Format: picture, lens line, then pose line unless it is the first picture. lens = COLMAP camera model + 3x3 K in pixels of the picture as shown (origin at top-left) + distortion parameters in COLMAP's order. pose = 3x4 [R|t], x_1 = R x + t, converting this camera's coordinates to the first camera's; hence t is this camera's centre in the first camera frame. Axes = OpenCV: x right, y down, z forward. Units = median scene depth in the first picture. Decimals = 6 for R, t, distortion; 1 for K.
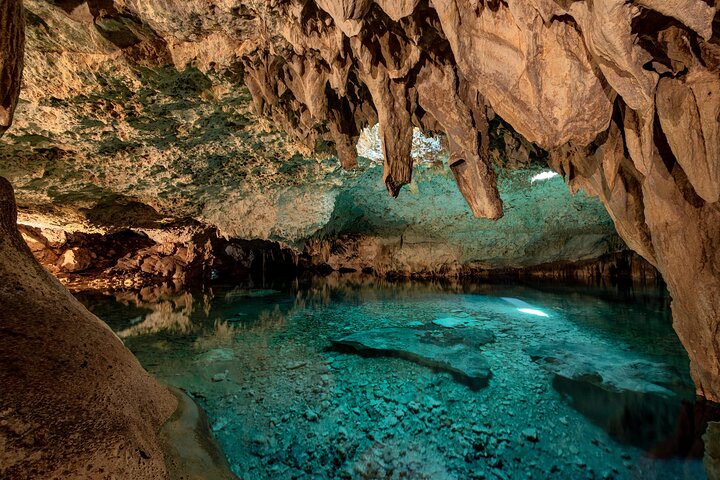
lens RADIAL K [[316.0, 0, 360.0], [0, 316.0, 240.0], [0, 0, 1]] dist [0.024831, 0.000111]
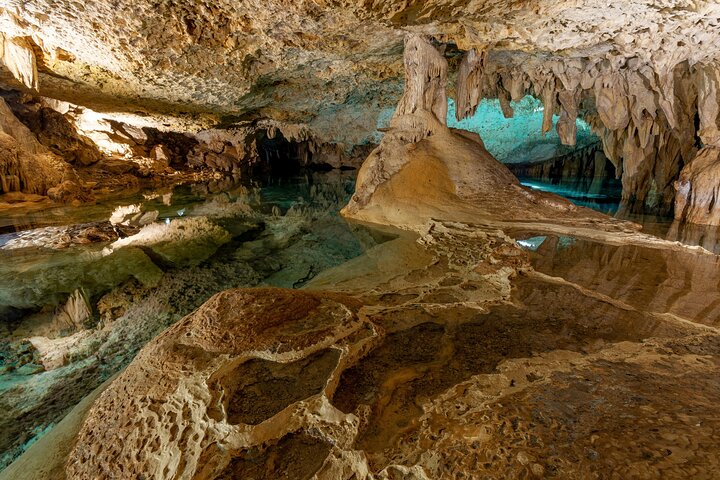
lens RADIAL K [[316.0, 0, 360.0], [0, 316.0, 240.0], [0, 0, 1]] dist [0.024831, 0.000111]
pose [[0.975779, -0.040405, 0.214994, -0.387708], [-0.028381, 0.951106, 0.307558, -0.020414], [-0.216909, -0.306211, 0.926923, -0.274500]]
